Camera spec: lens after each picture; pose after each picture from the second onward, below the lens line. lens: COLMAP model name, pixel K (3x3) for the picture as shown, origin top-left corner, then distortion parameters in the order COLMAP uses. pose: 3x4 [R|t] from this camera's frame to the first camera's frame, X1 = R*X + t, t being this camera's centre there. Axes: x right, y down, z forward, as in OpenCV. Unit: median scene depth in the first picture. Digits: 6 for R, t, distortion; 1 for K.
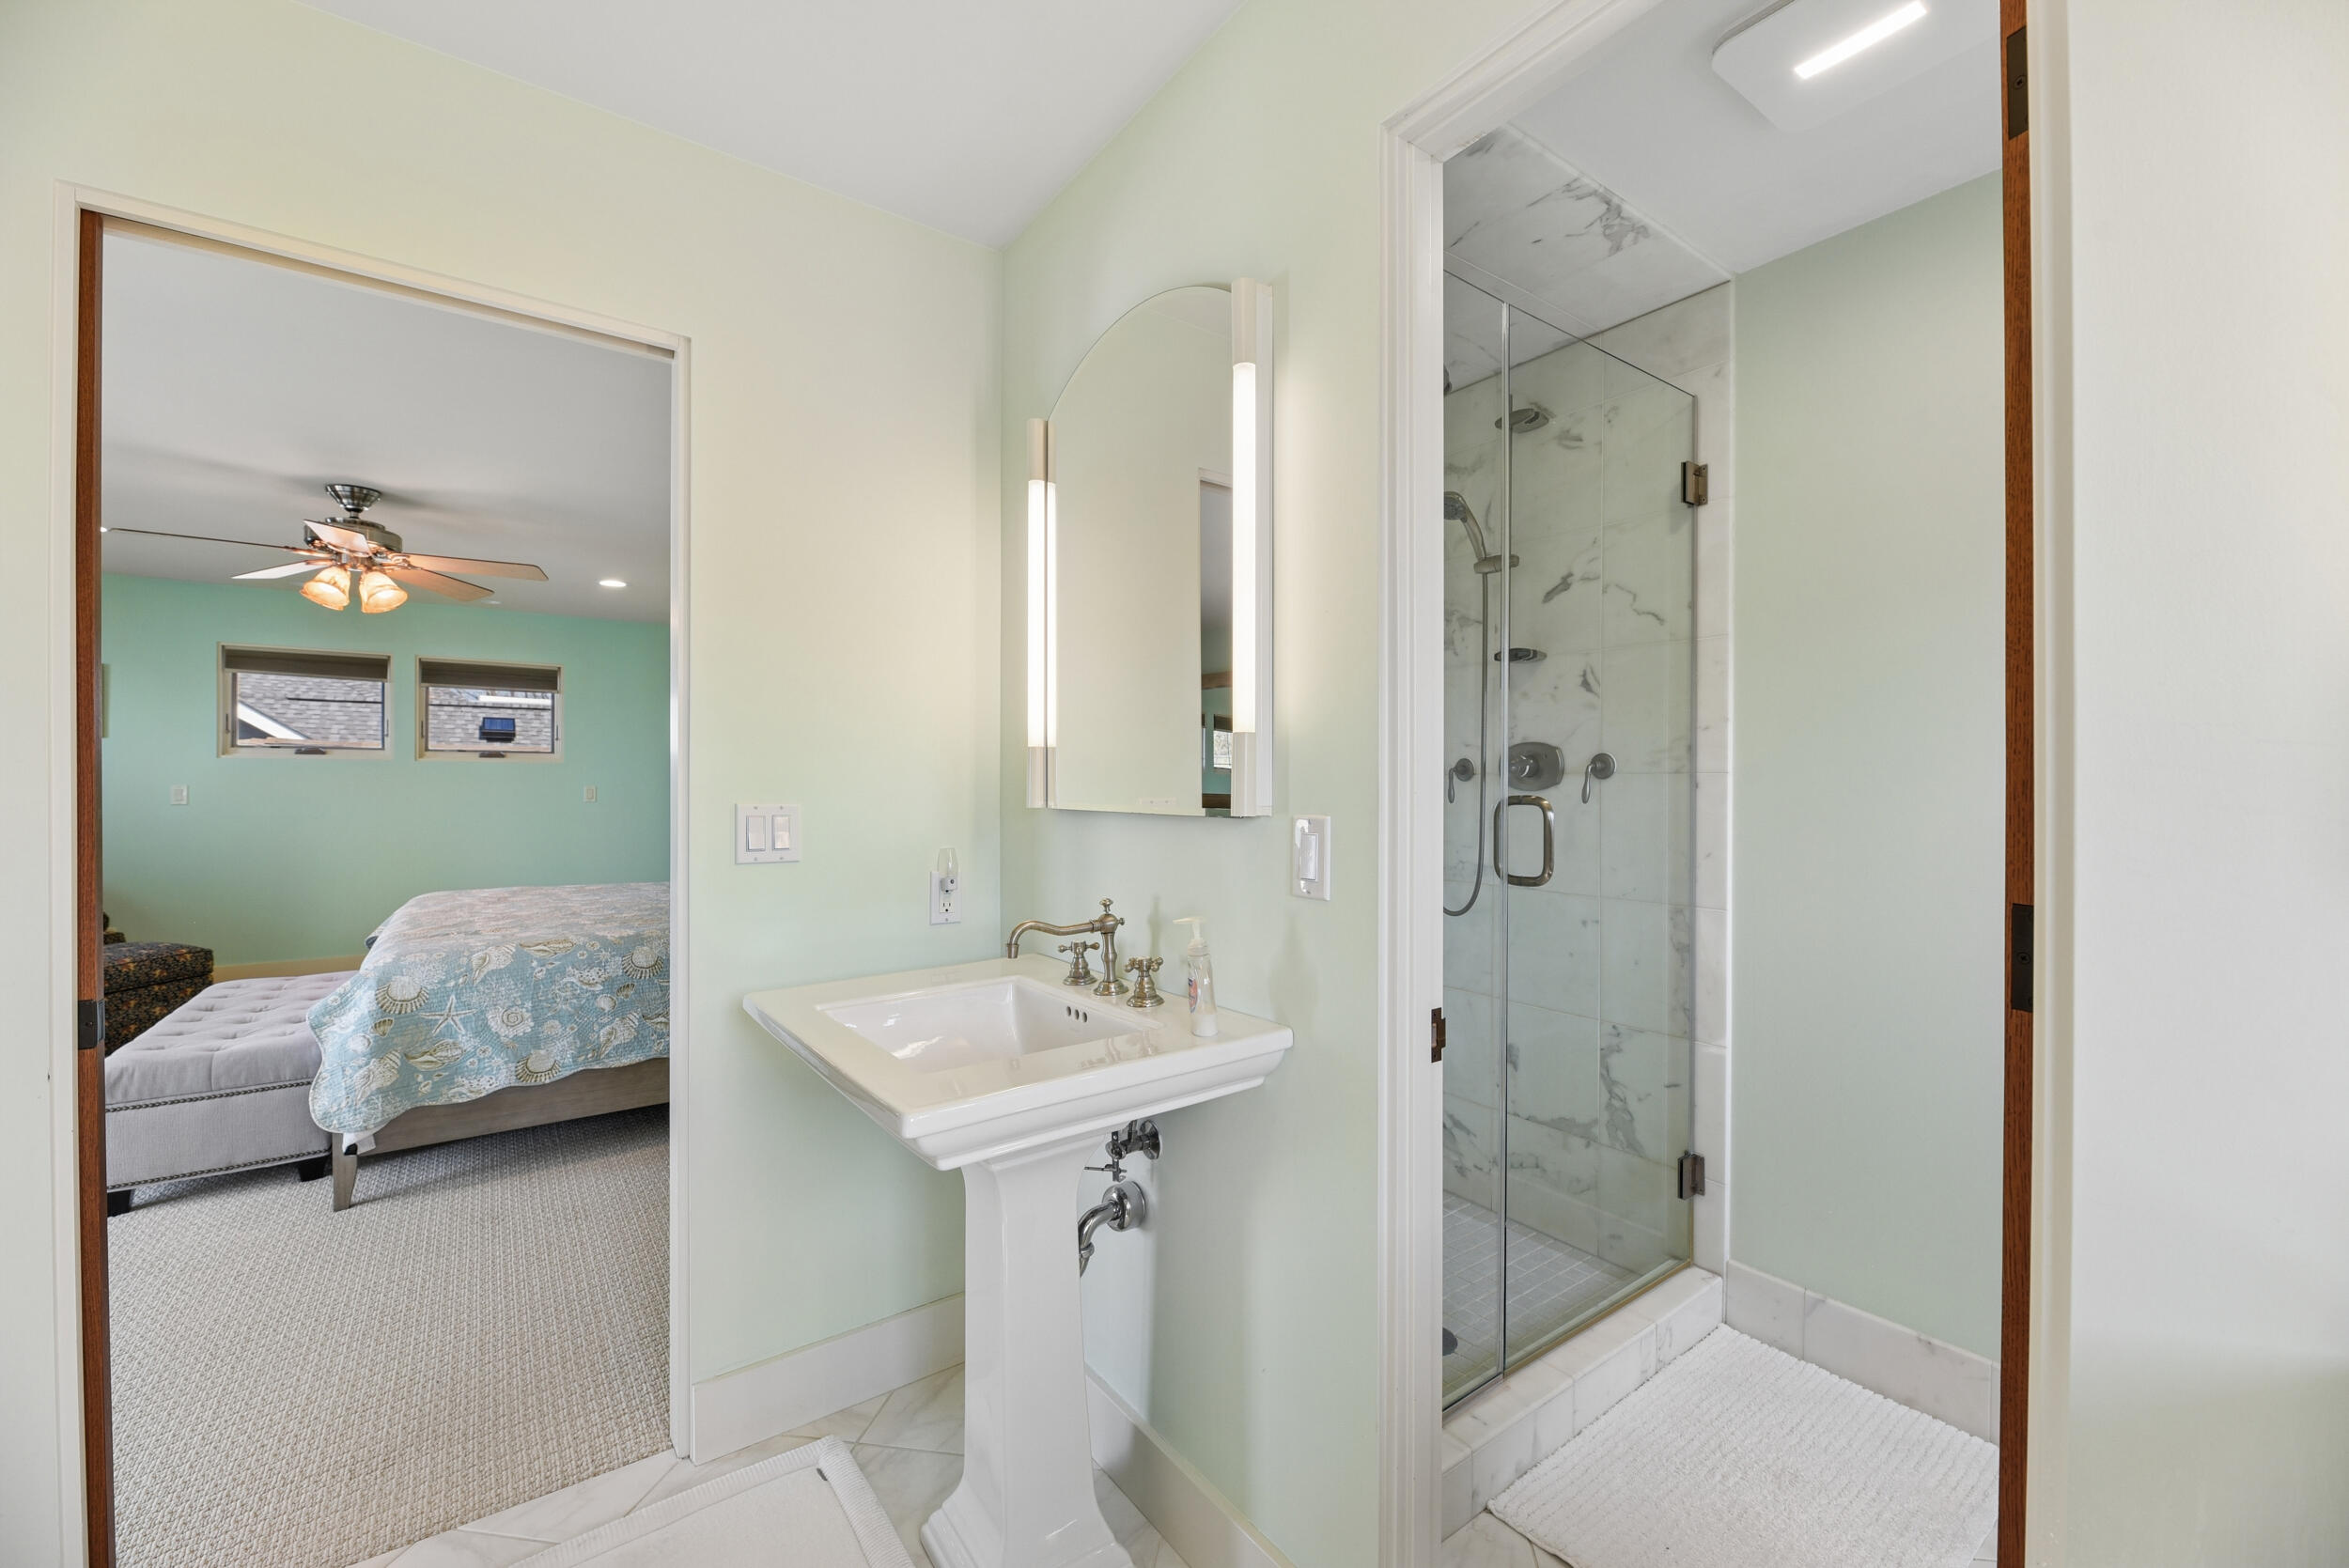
lens RADIAL K [[950.8, 0, 1174.5], [0, 950.8, 784.0], [0, 0, 1]] dist [-0.002292, -0.000369]
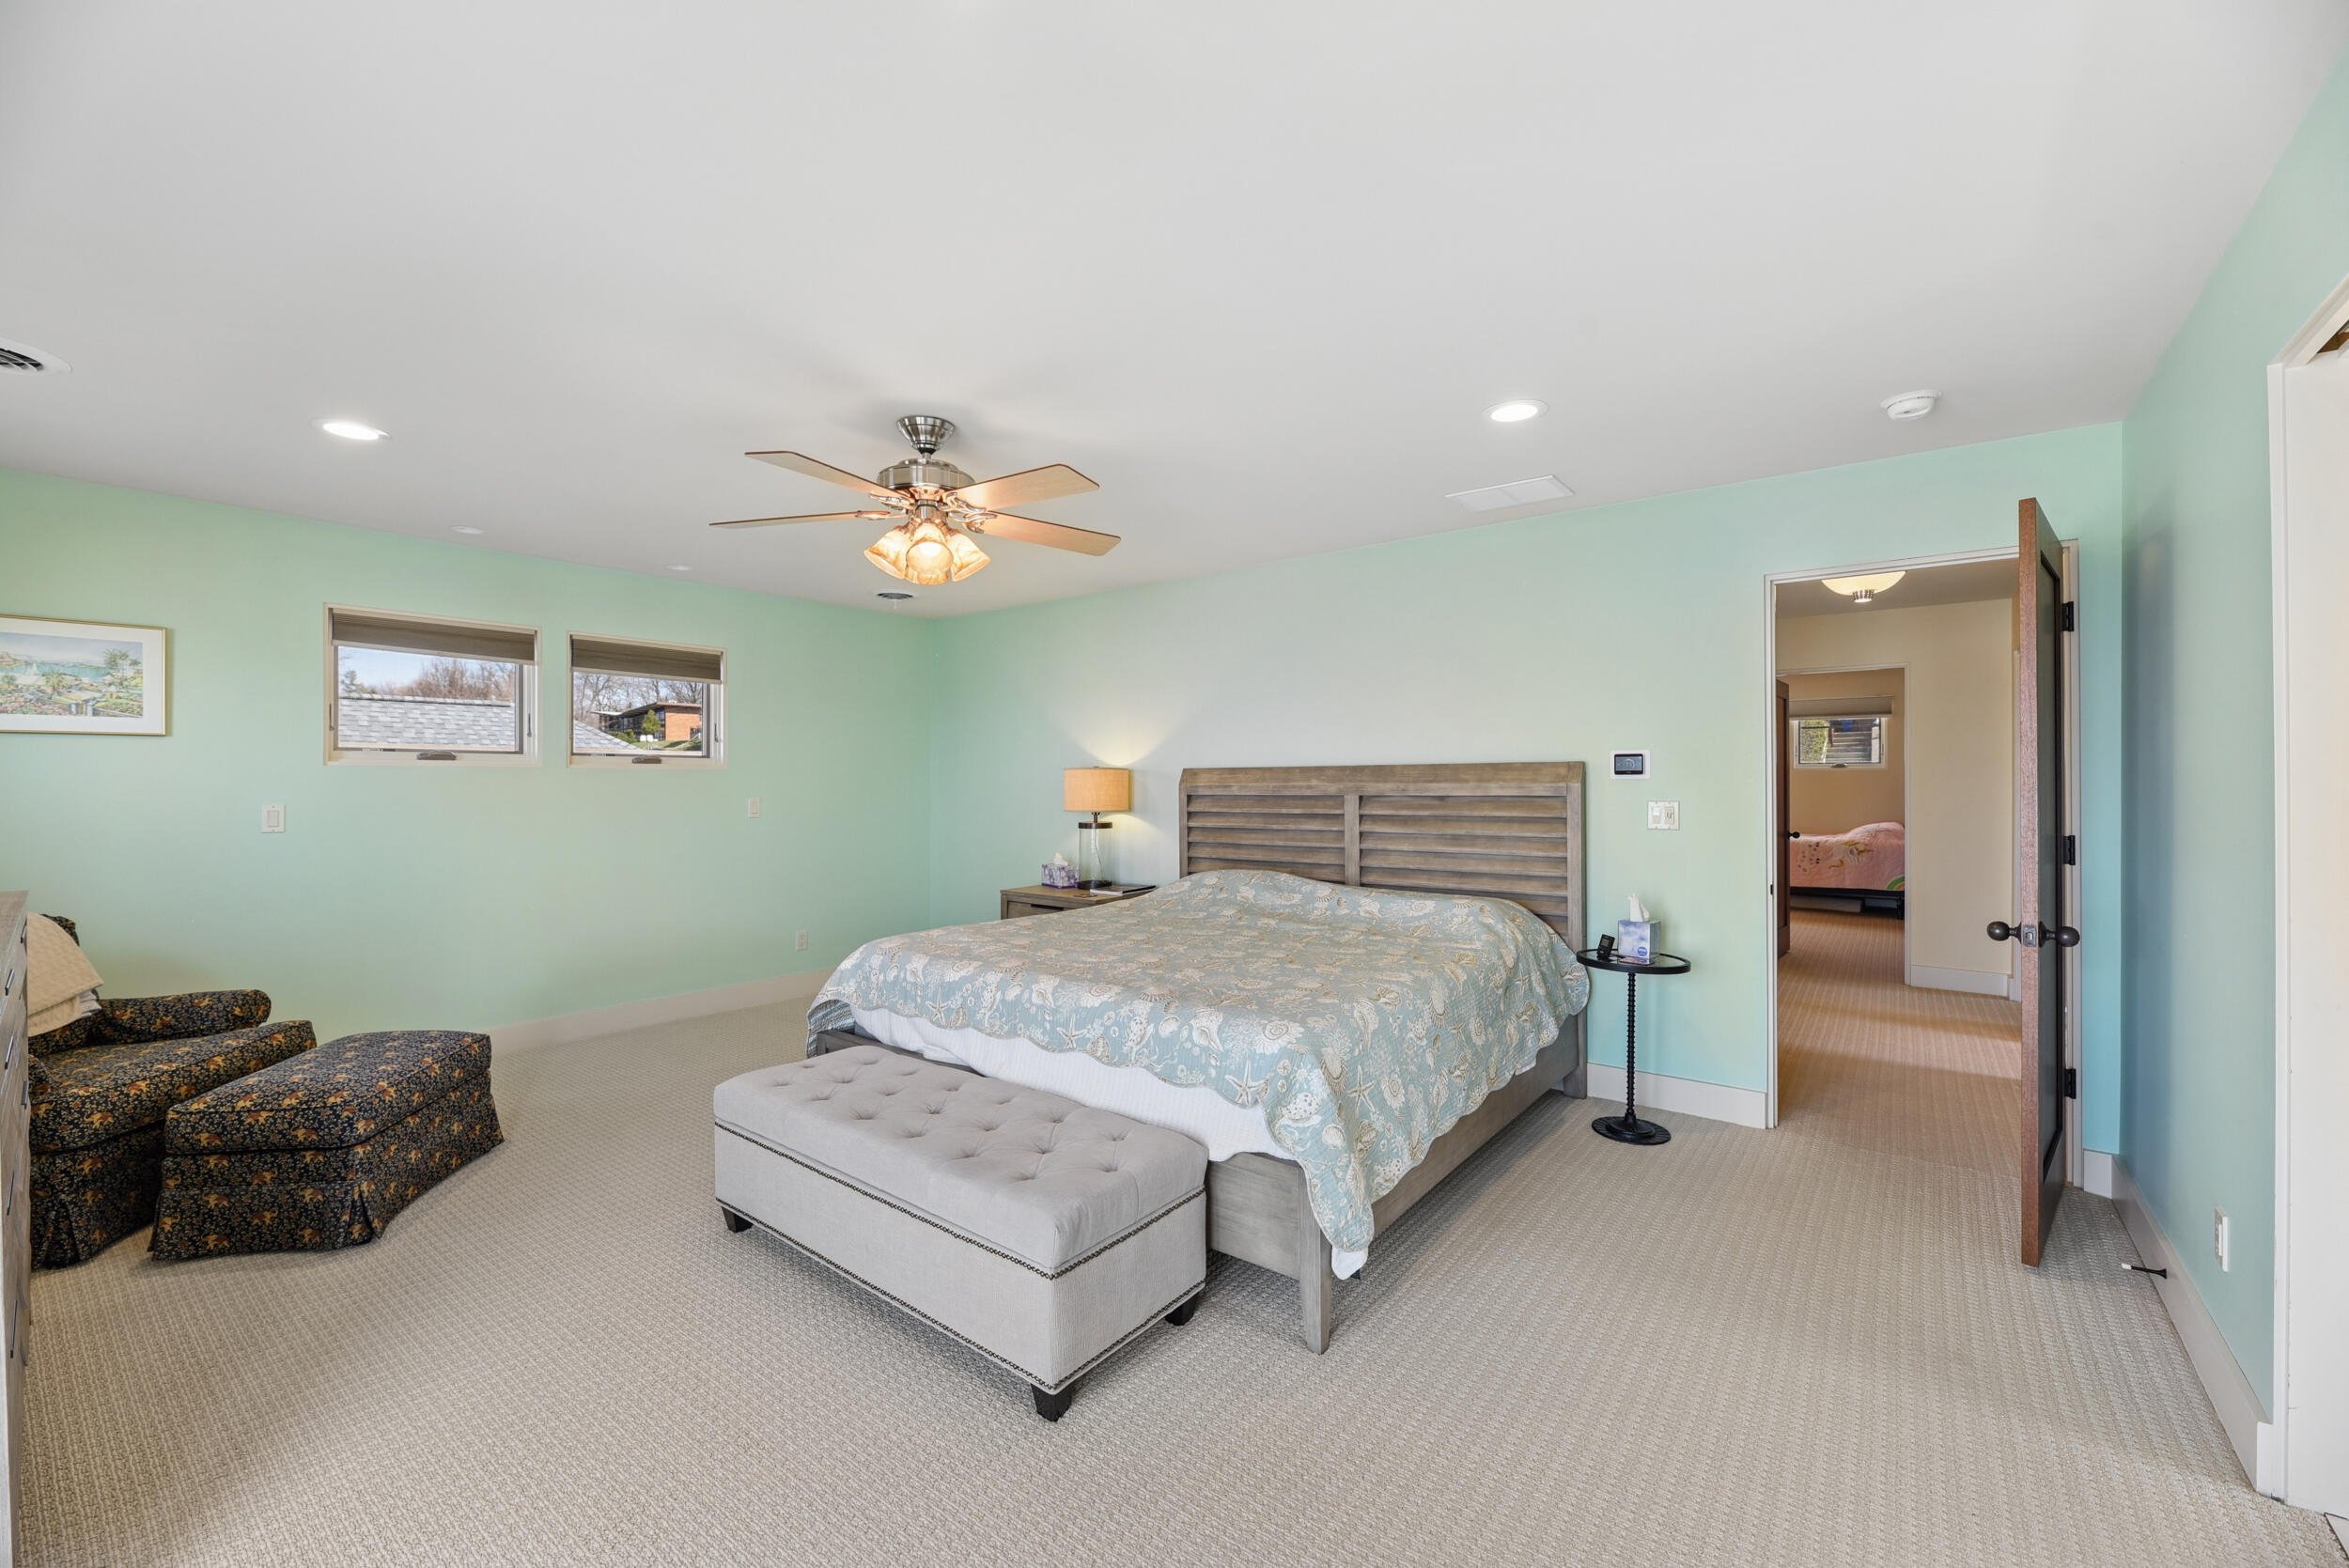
lens RADIAL K [[950.8, 0, 1174.5], [0, 950.8, 784.0], [0, 0, 1]] dist [-0.002292, -0.000369]
pose [[0.960281, -0.008081, 0.278919, -0.586012], [0.006337, 0.999954, 0.007154, -0.014171], [-0.278964, -0.005103, 0.960288, 0.132691]]
